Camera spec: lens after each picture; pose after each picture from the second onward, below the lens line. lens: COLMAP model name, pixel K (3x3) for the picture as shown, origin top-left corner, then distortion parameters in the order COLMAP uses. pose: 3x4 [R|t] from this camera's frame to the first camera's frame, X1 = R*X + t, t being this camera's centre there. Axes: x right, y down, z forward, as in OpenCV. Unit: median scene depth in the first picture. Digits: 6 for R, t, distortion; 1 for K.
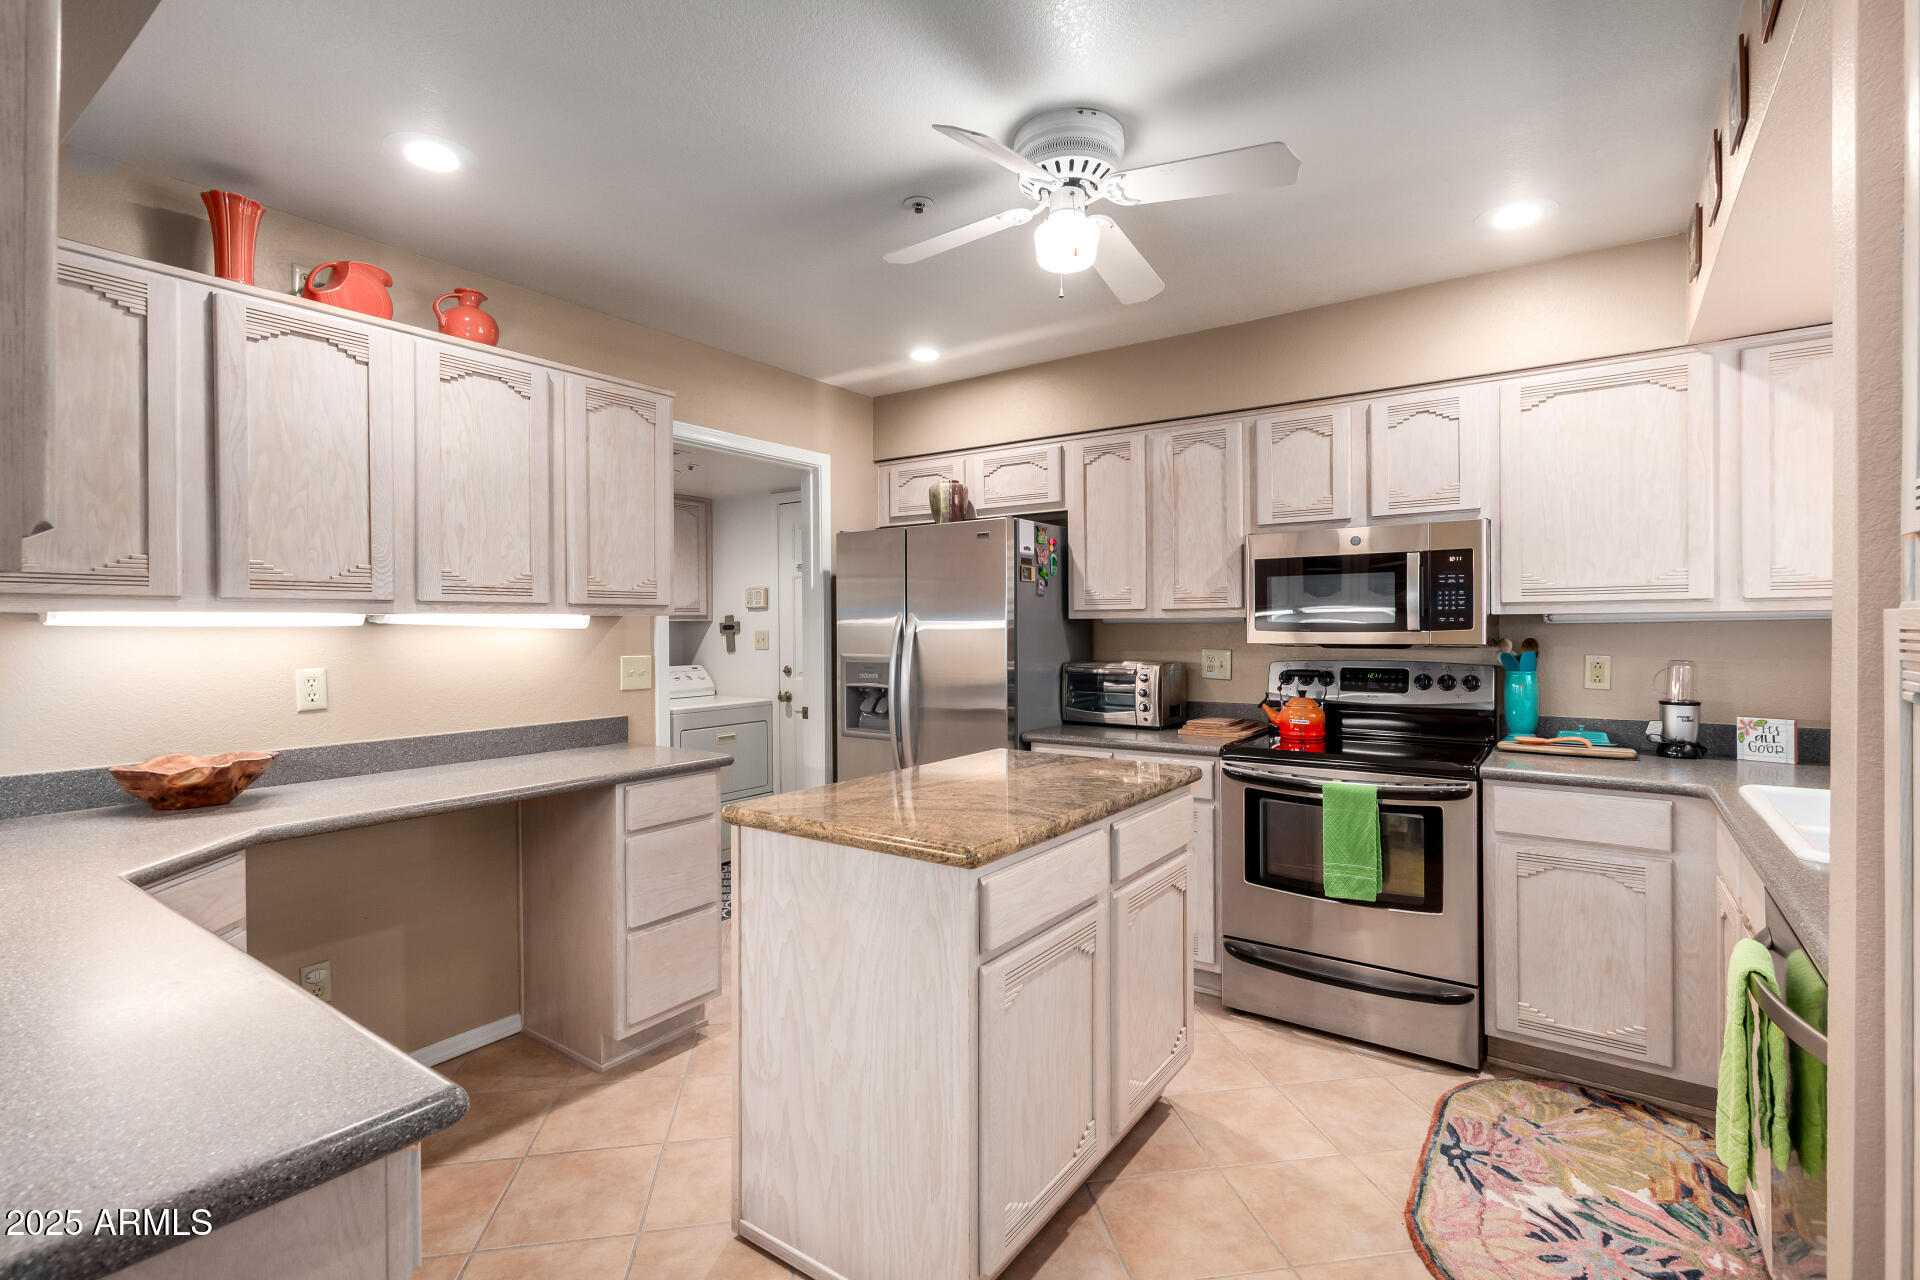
lens RADIAL K [[895.5, 0, 933.8], [0, 895.5, 626.9], [0, 0, 1]] dist [0.002637, 0.000653]
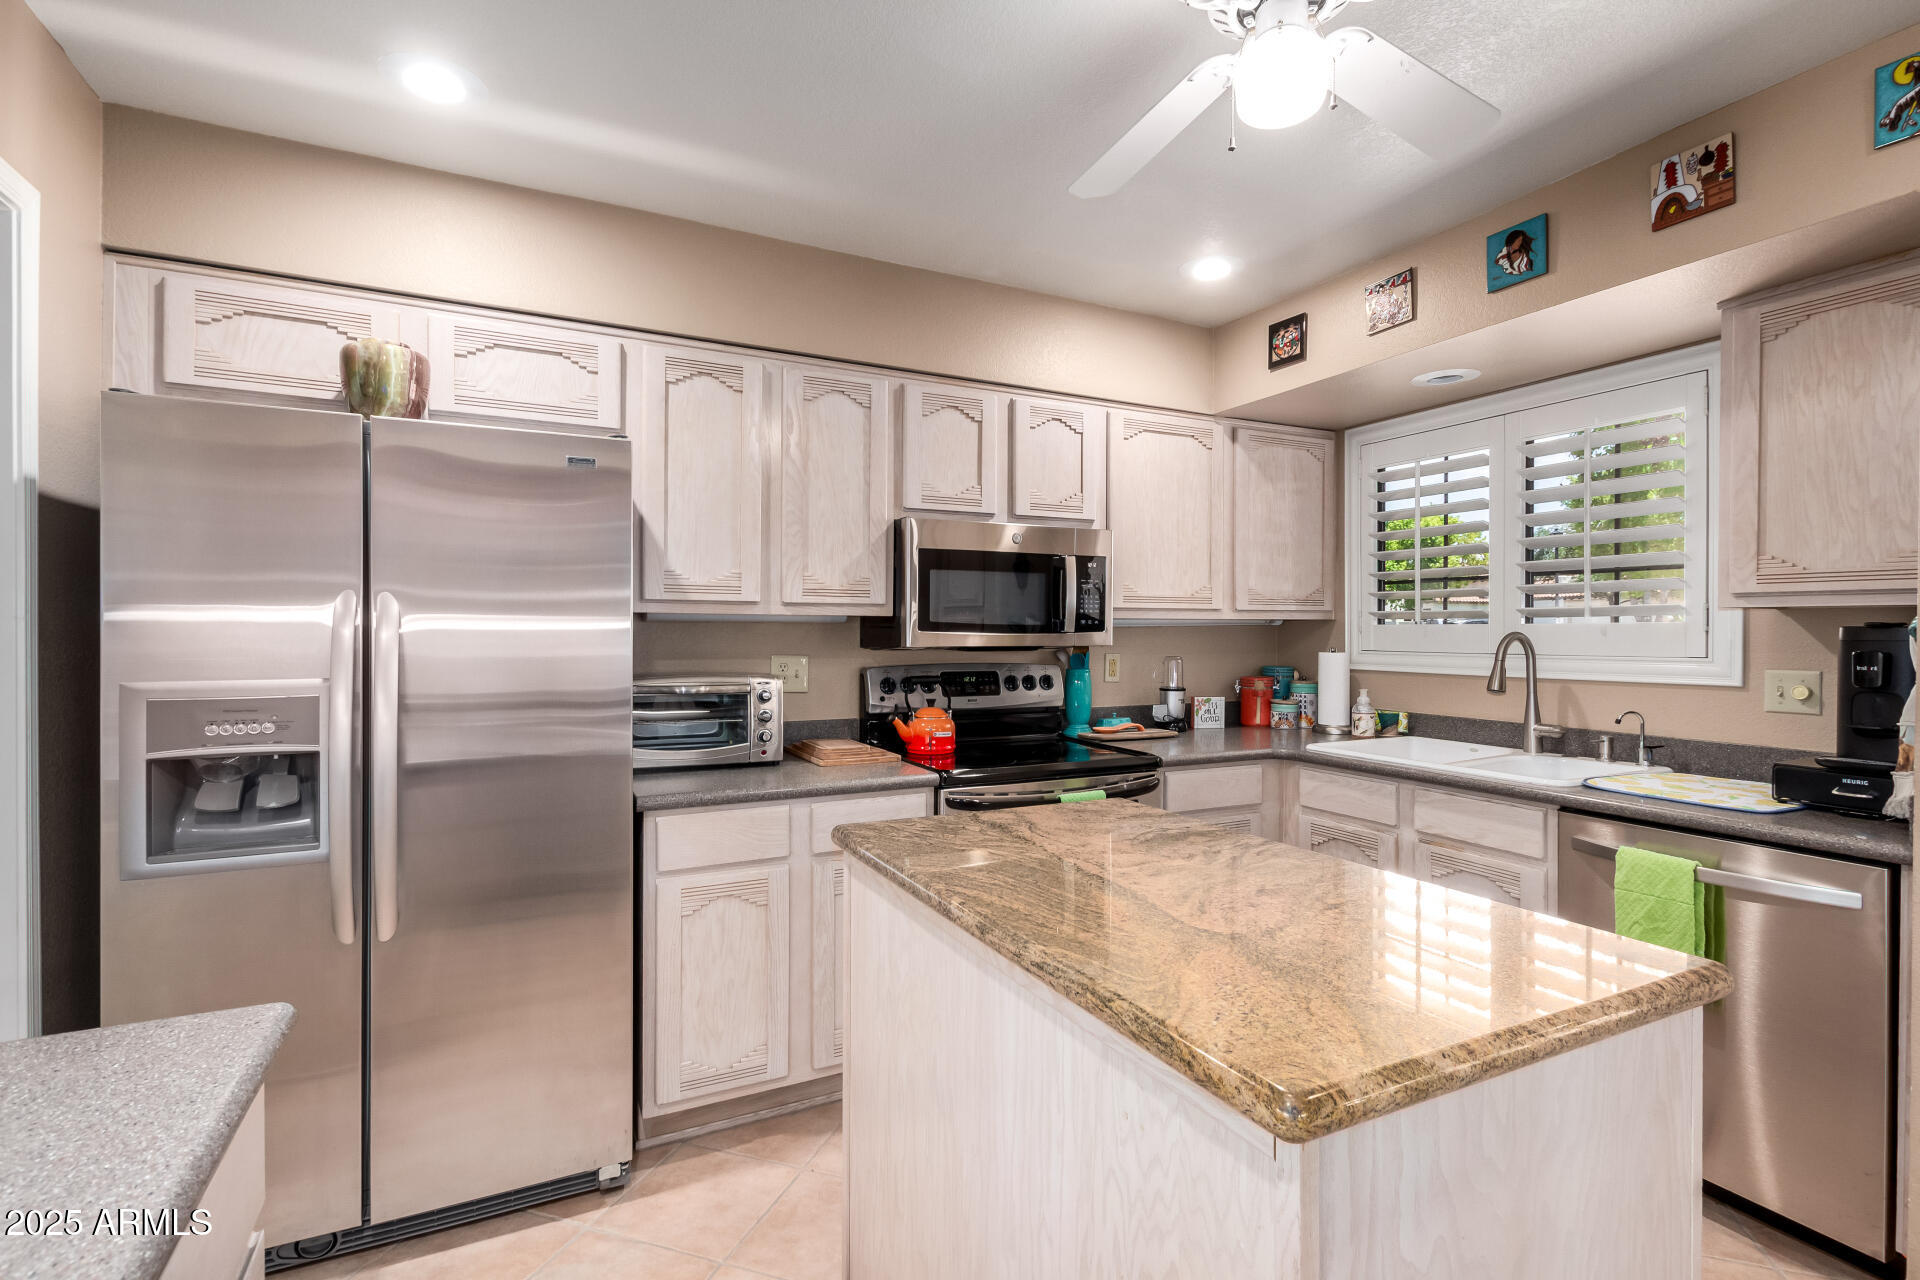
lens RADIAL K [[895.5, 0, 984.3], [0, 895.5, 630.0], [0, 0, 1]] dist [0.002637, 0.000653]
pose [[0.439543, 0.007421, 0.898191, -0.399050], [-0.005562, 0.999969, -0.005540, 0.007157], [-0.898205, -0.002561, 0.439570, 0.607221]]
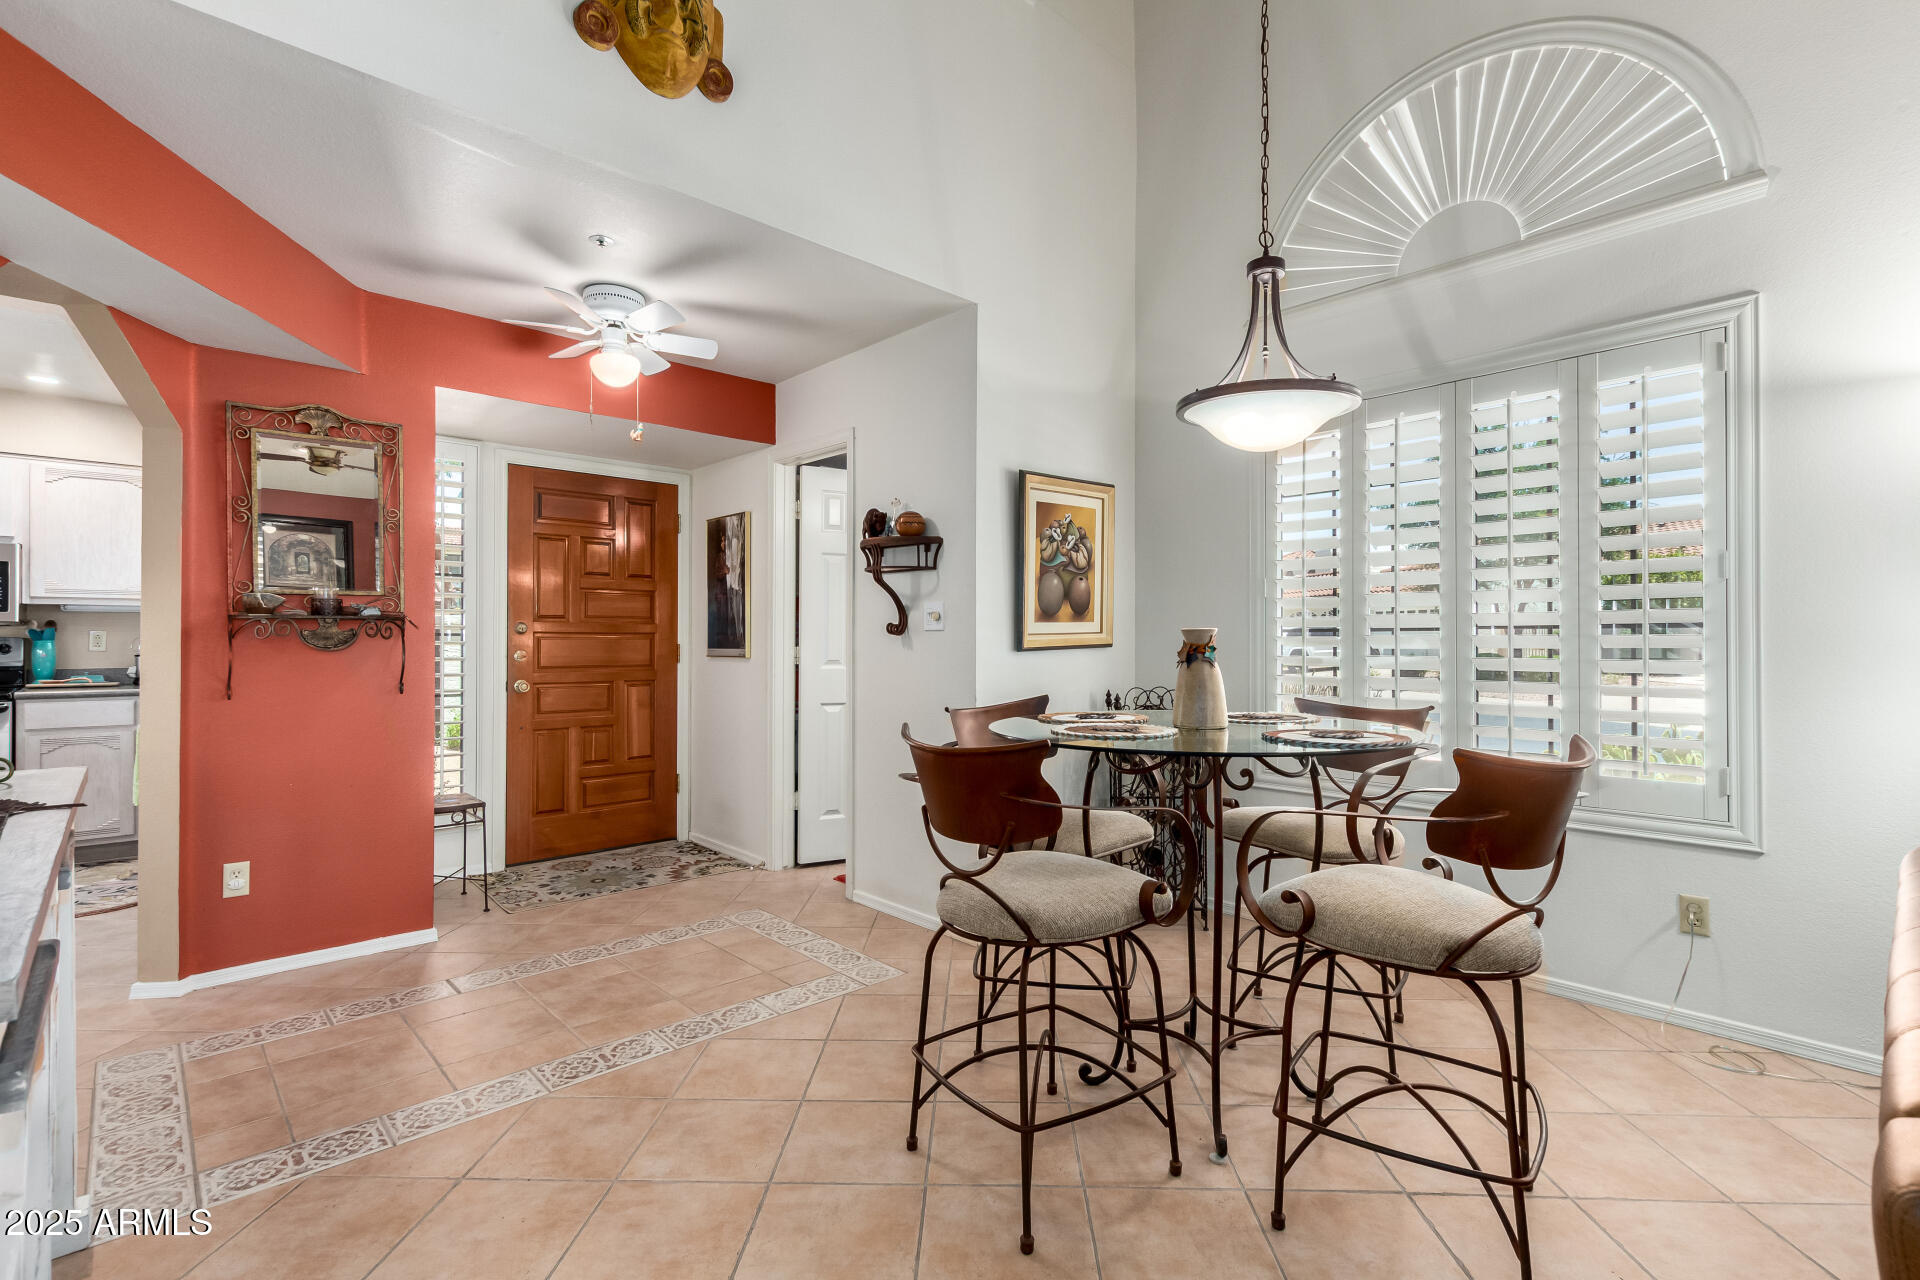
lens RADIAL K [[895.5, 0, 956.2], [0, 895.5, 639.8], [0, 0, 1]] dist [0.002637, 0.000653]
pose [[0.194159, 0.009634, 0.980923, -0.591609], [-0.000074, 0.999952, -0.009807, 0.062407], [-0.980970, 0.001832, 0.194150, -0.893019]]
